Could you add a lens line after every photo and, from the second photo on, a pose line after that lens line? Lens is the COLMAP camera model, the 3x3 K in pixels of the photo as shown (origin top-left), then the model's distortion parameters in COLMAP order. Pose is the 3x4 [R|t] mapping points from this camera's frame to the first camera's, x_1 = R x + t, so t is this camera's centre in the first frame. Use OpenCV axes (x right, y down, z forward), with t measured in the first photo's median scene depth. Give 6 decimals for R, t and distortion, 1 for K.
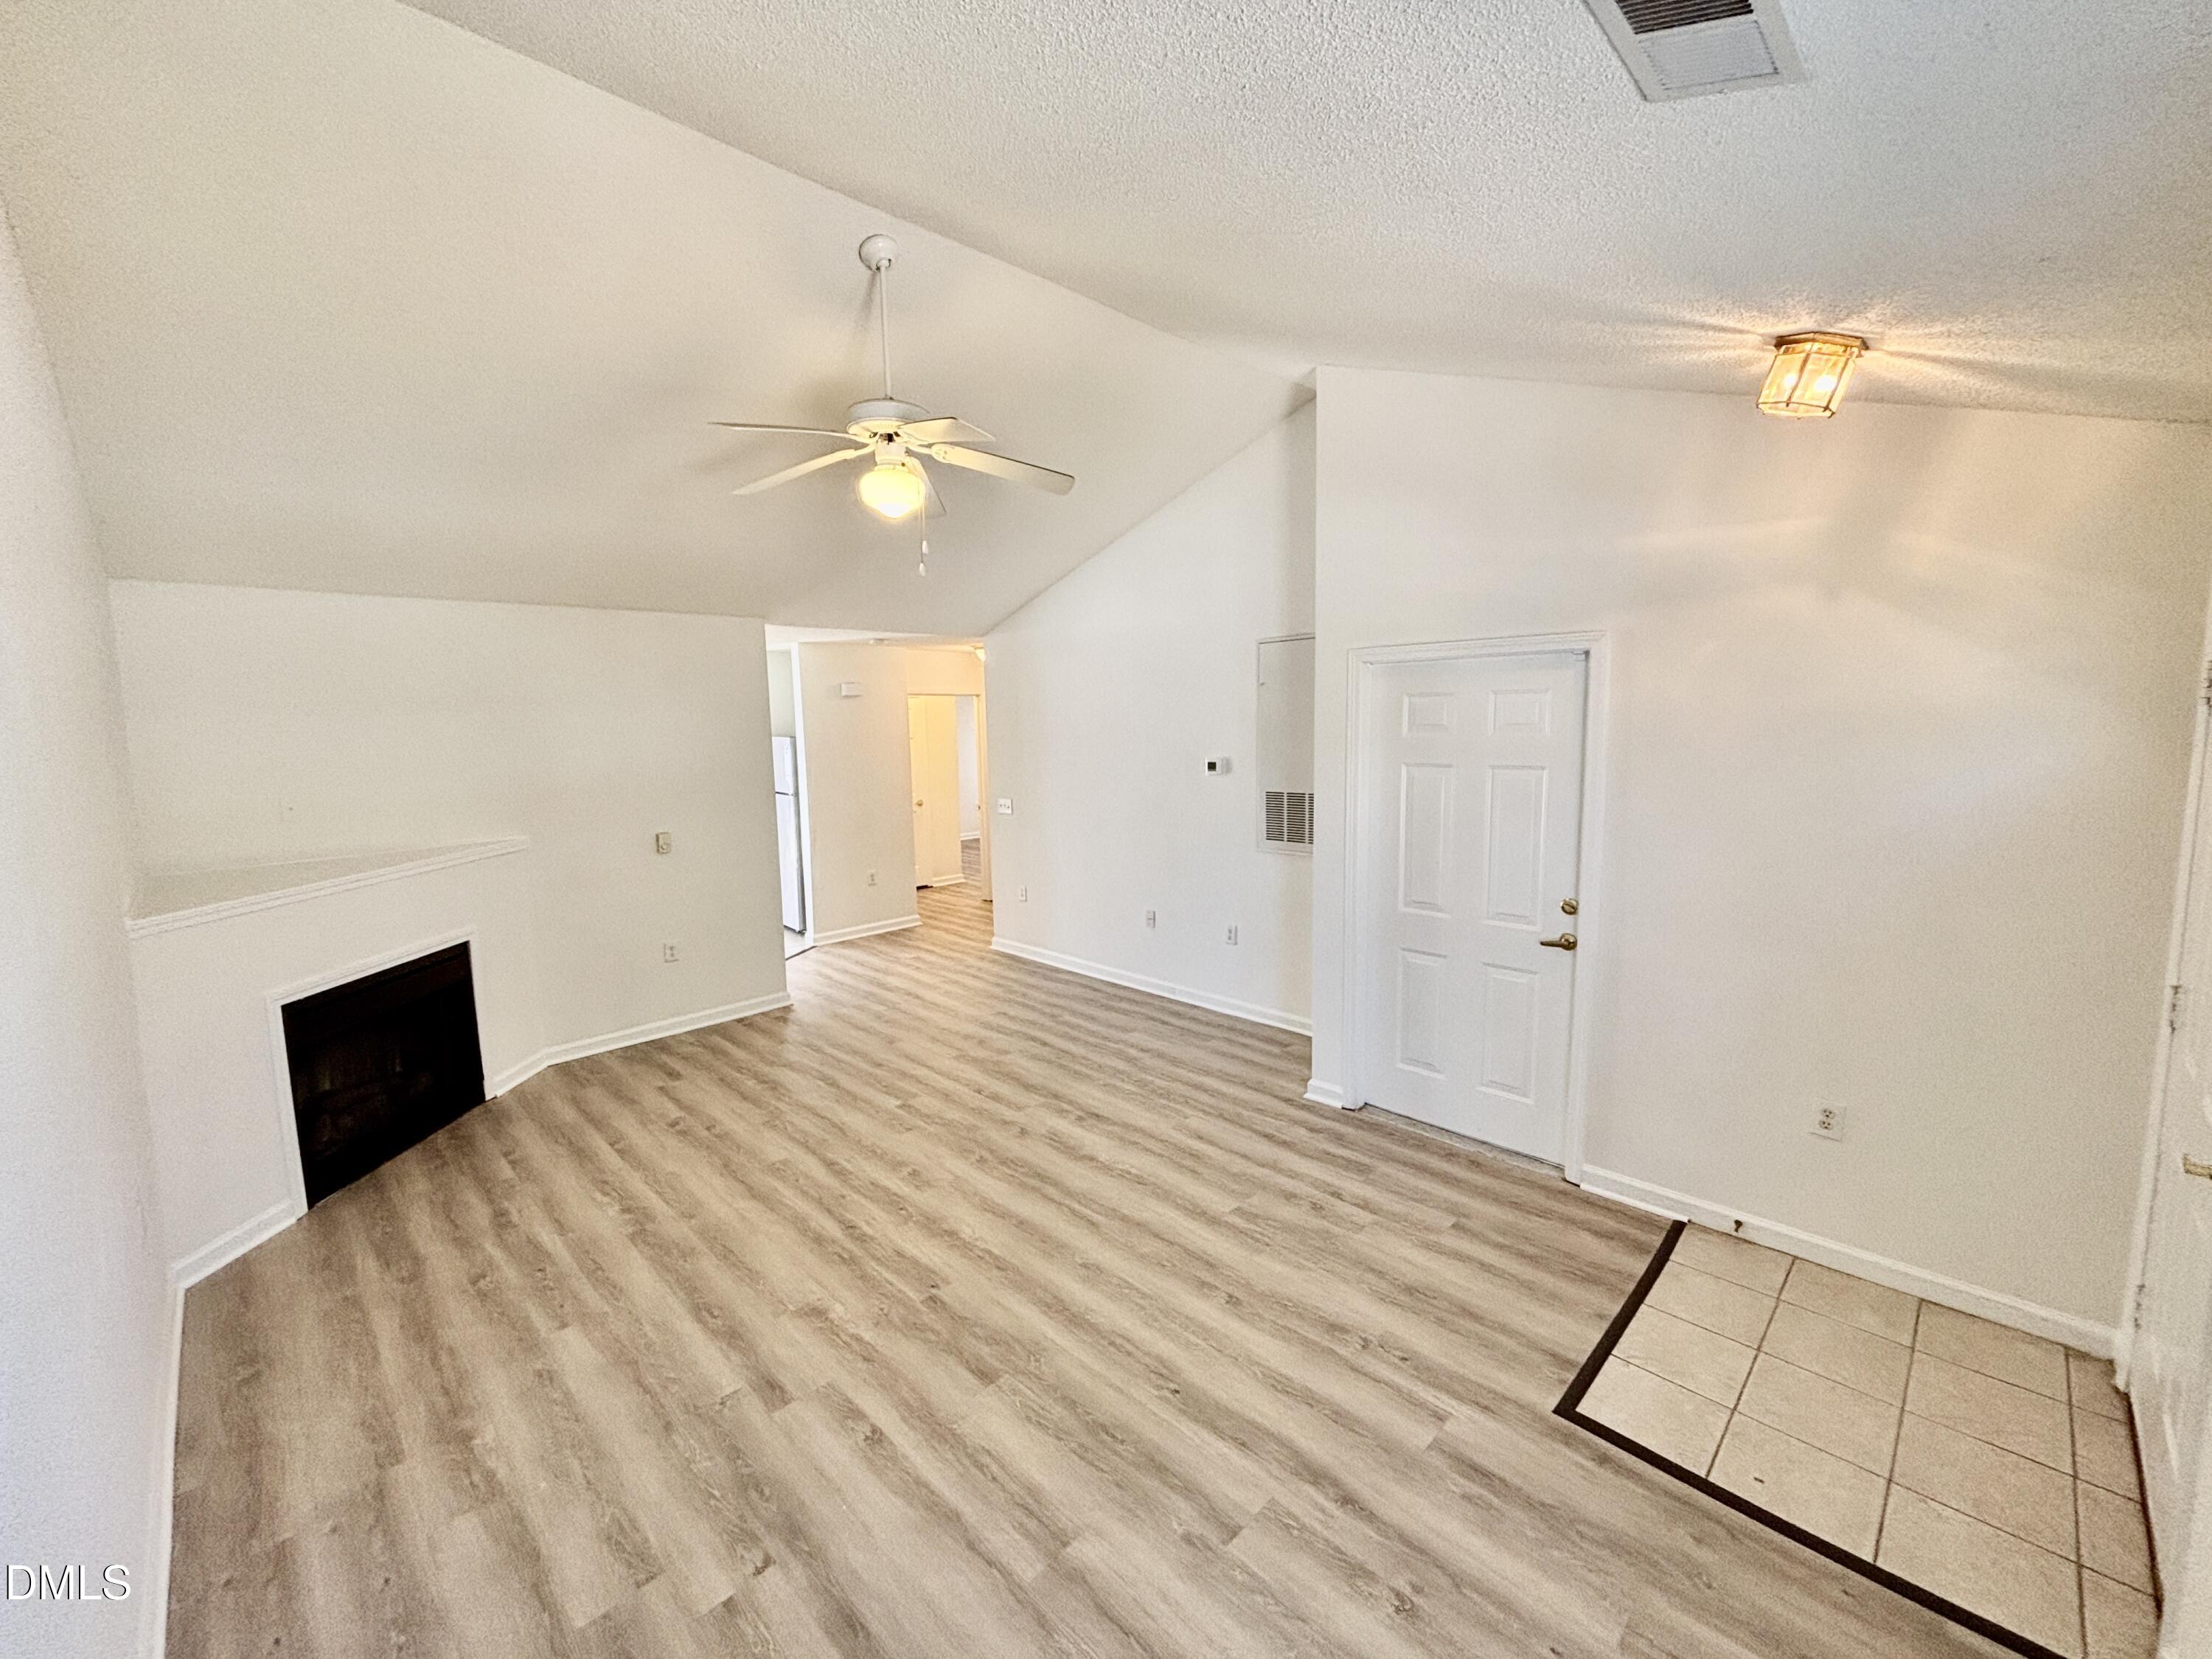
lens RADIAL K [[898.5, 0, 1109.0], [0, 898.5, 820.5], [0, 0, 1]] dist [0.004289, 0.001408]
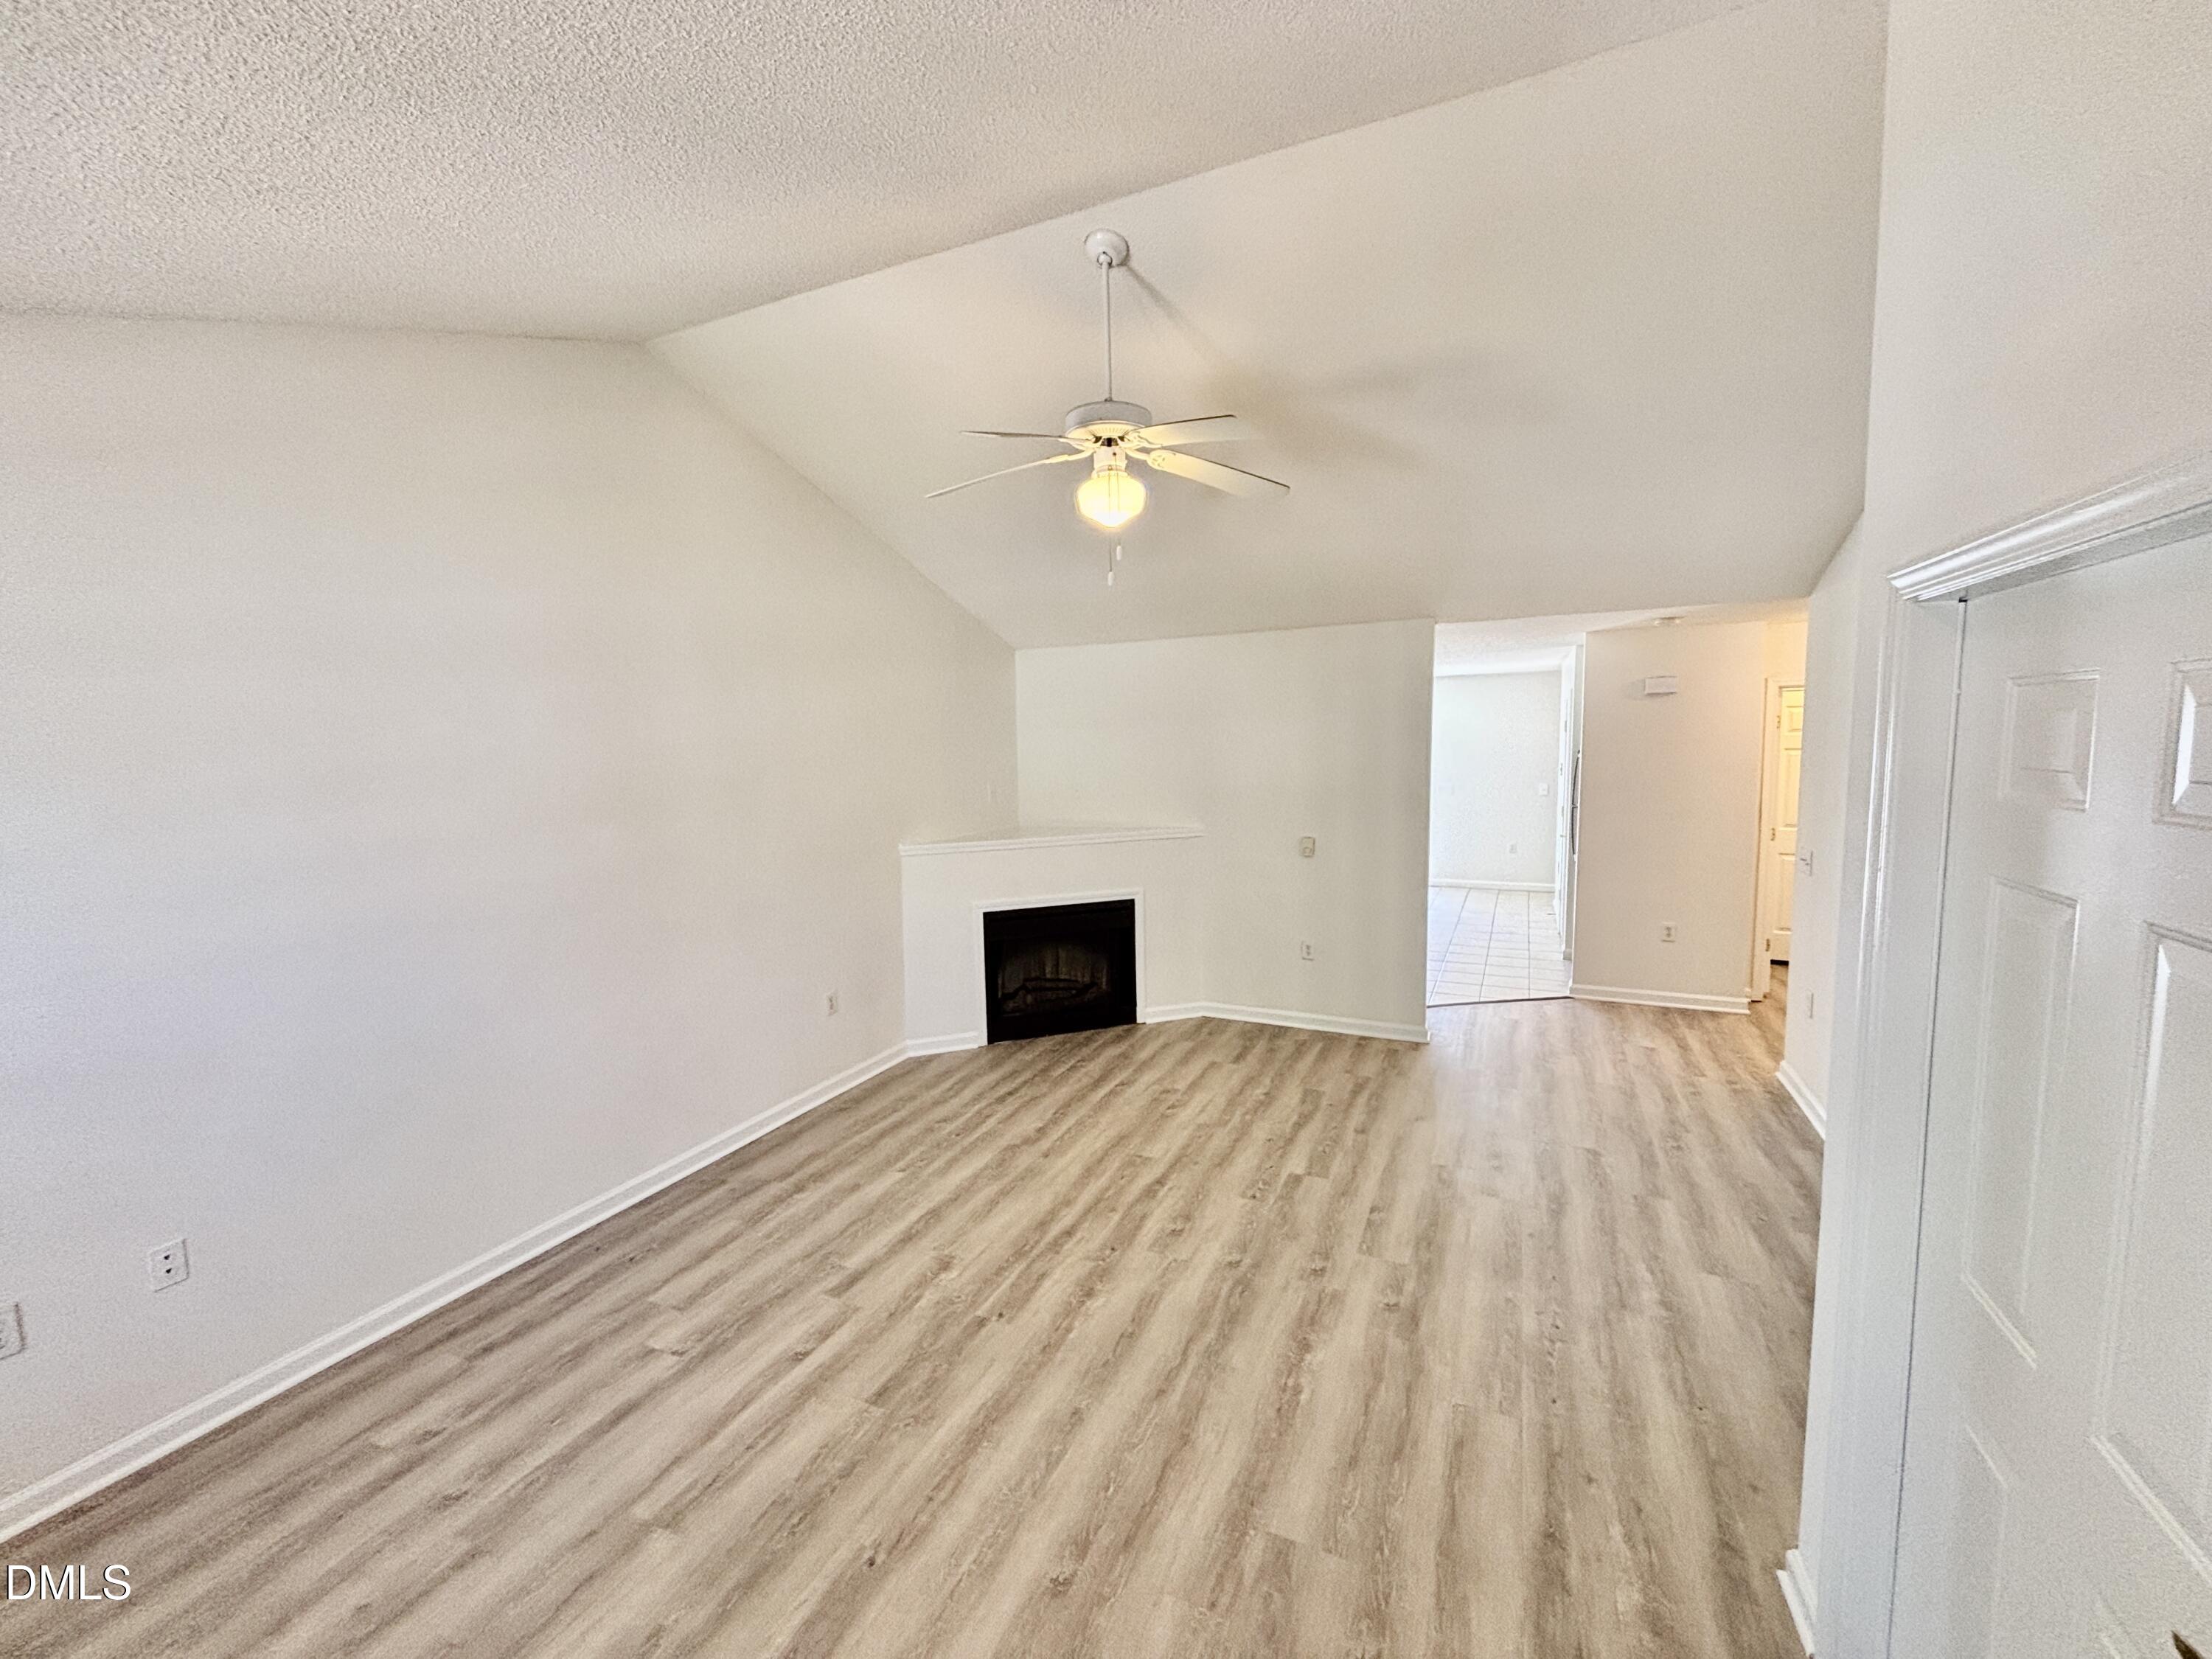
lens RADIAL K [[898.5, 0, 1096.0], [0, 898.5, 827.0], [0, 0, 1]] dist [0.004289, 0.001408]
pose [[0.341383, 0.112716, -0.933141, 0.541836], [-0.094923, 0.991842, 0.085079, -0.086395], [0.935119, 0.059532, 0.349298, 0.547994]]
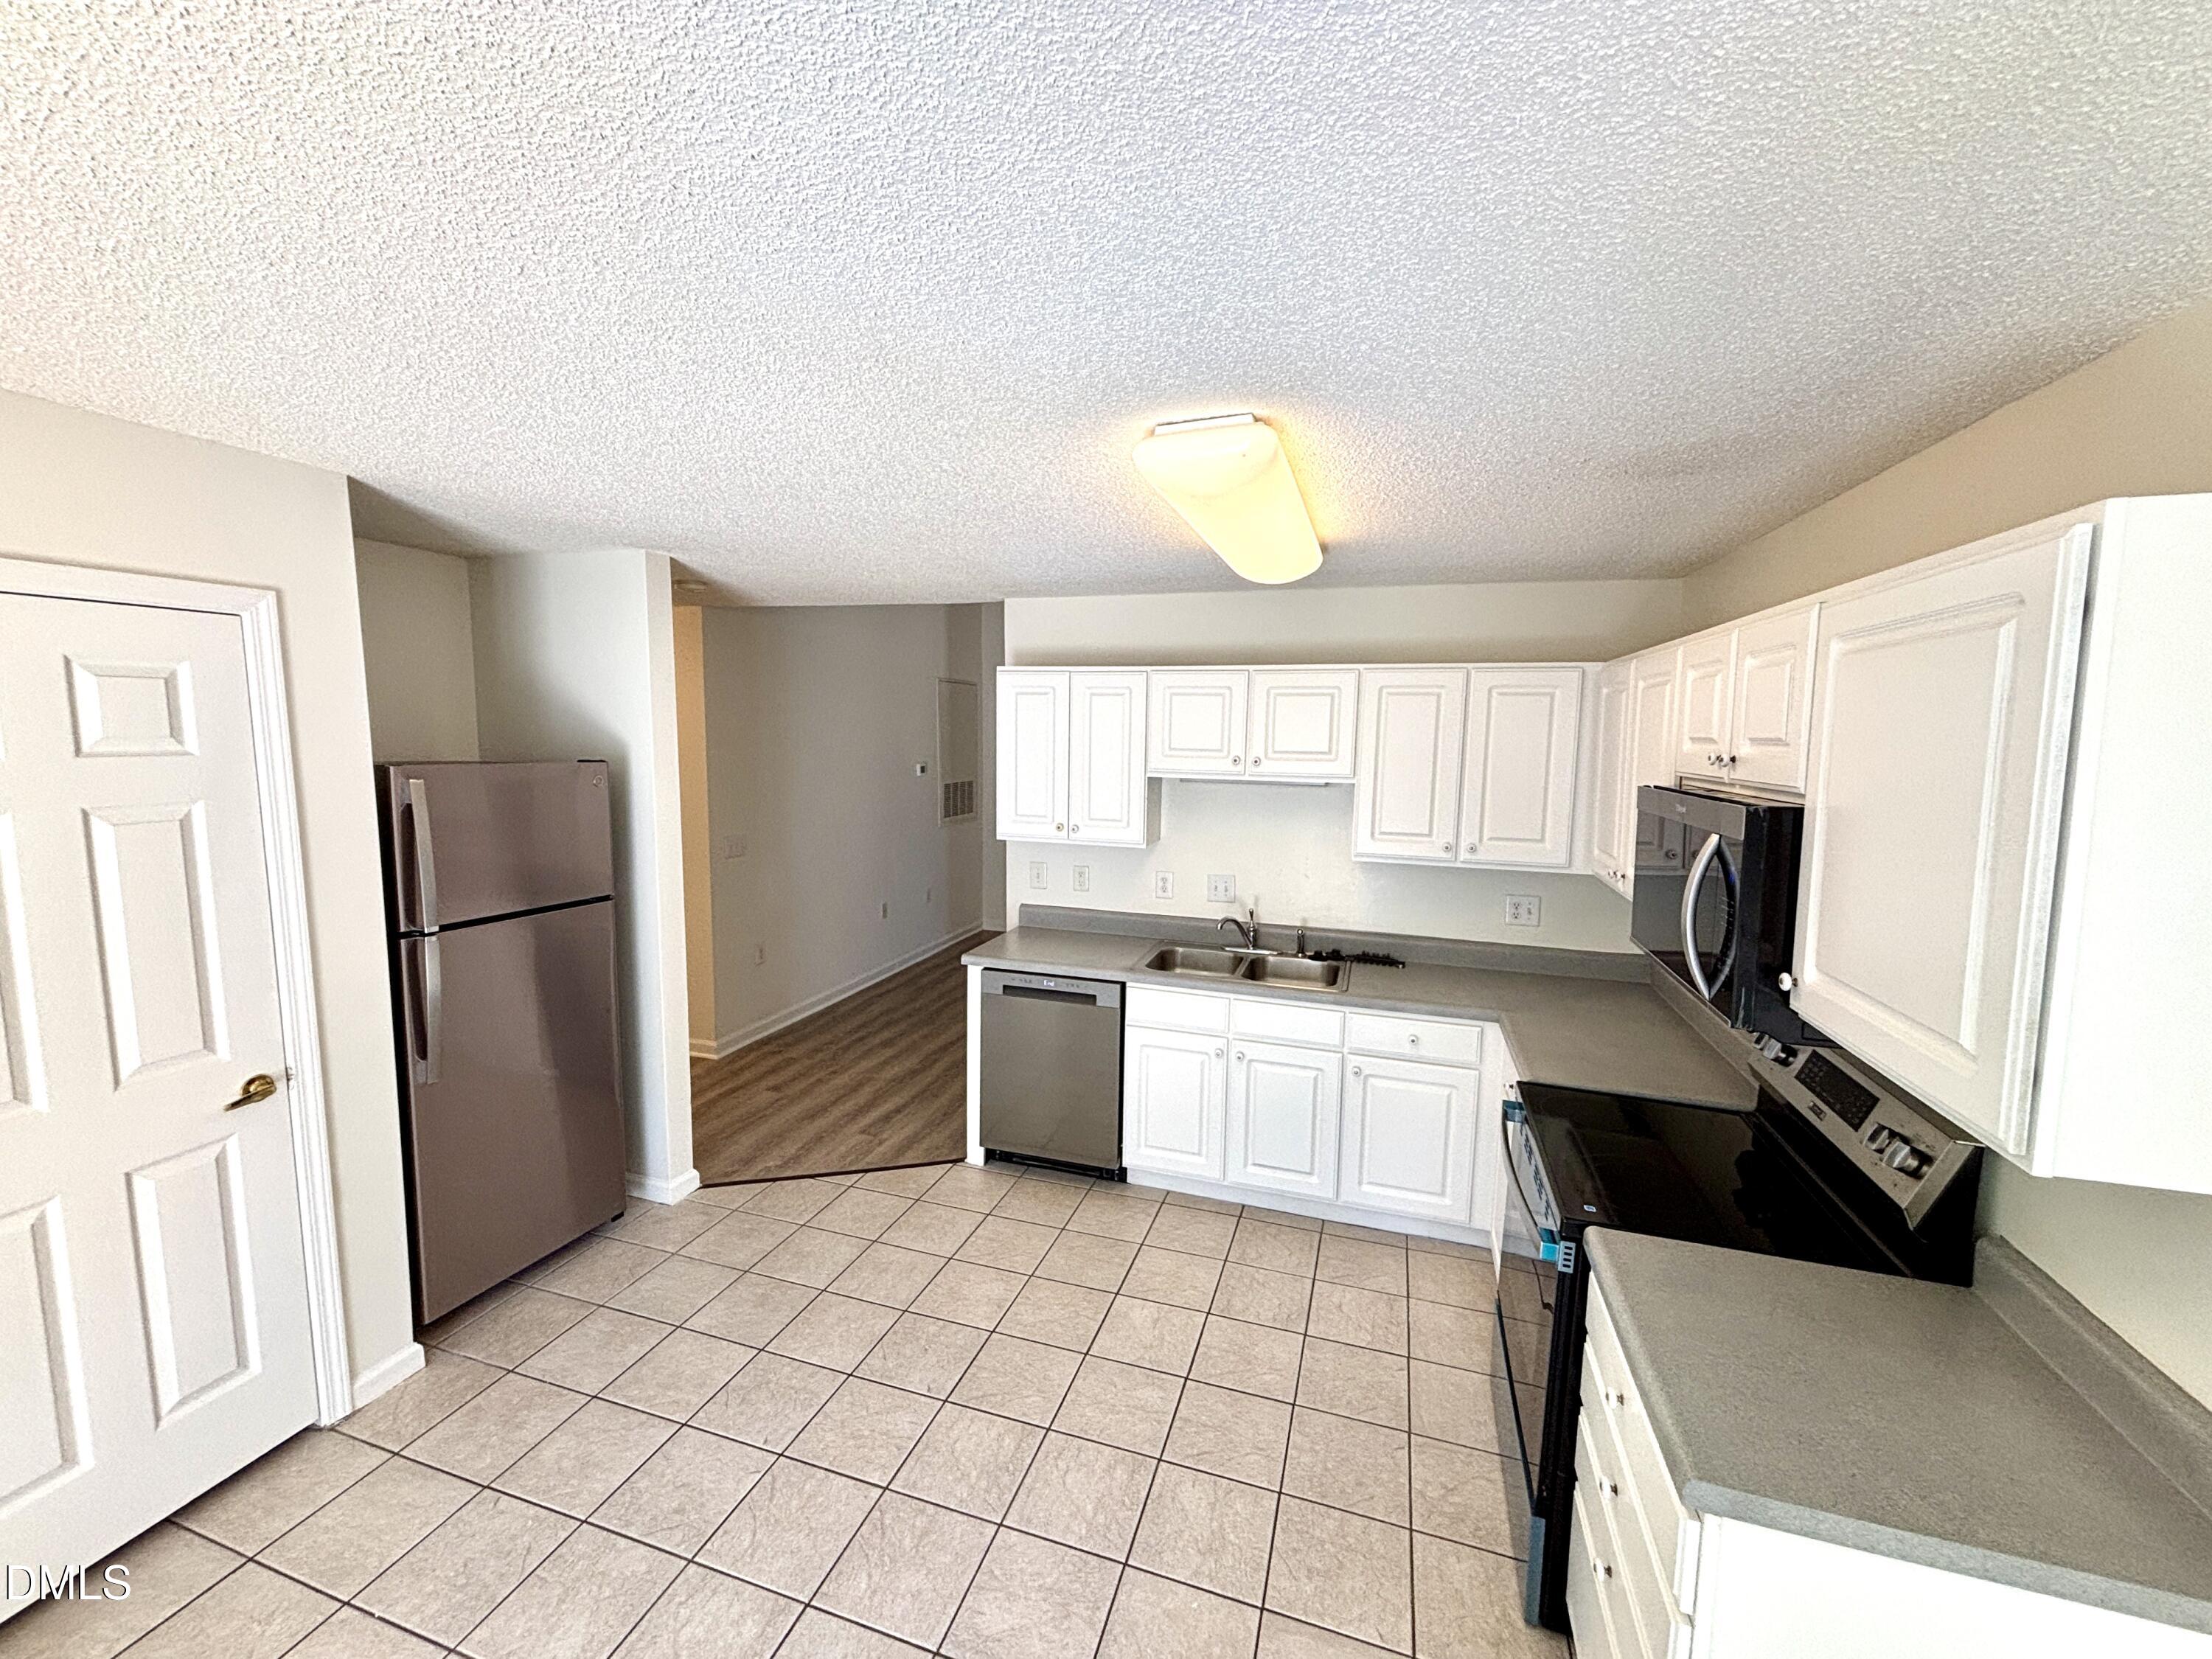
lens RADIAL K [[898.5, 0, 1096.5], [0, 898.5, 829.1], [0, 0, 1]] dist [0.004289, 0.001408]
pose [[-0.456249, -0.081229, 0.886137, -1.594724], [0.102492, 0.984401, 0.143007, -0.184160], [-0.883930, 0.156069, -0.440807, 1.896949]]
